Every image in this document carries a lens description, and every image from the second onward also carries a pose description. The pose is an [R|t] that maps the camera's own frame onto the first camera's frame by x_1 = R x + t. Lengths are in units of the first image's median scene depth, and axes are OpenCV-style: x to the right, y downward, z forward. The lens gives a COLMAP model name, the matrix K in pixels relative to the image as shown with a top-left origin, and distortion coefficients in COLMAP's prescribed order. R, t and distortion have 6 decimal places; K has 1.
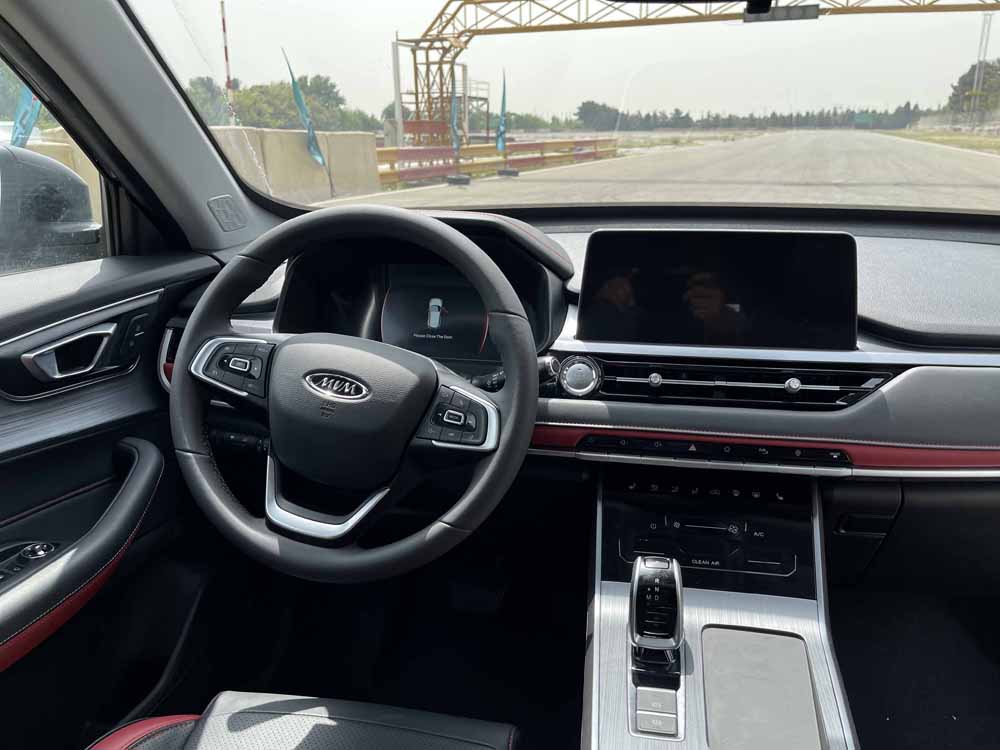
lens RADIAL K [[771.4, 0, 493.2], [0, 771.4, 374.2], [0, 0, 1]] dist [0.025573, -0.038251]
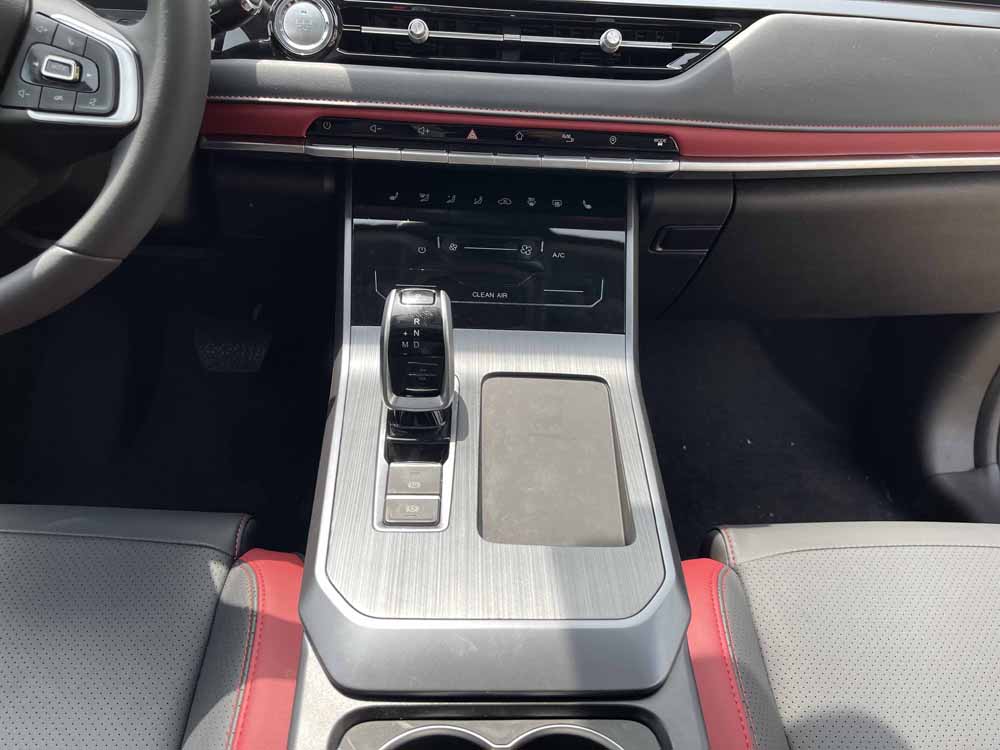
lens RADIAL K [[771.4, 0, 492.7], [0, 771.4, 369.2], [0, 0, 1]] dist [0.025573, -0.038251]
pose [[0.974534, -0.067235, 0.213921, 0.117404], [-0.002757, 0.950326, 0.311244, 0.082404], [-0.224221, -0.303908, 0.925940, 0.295601]]
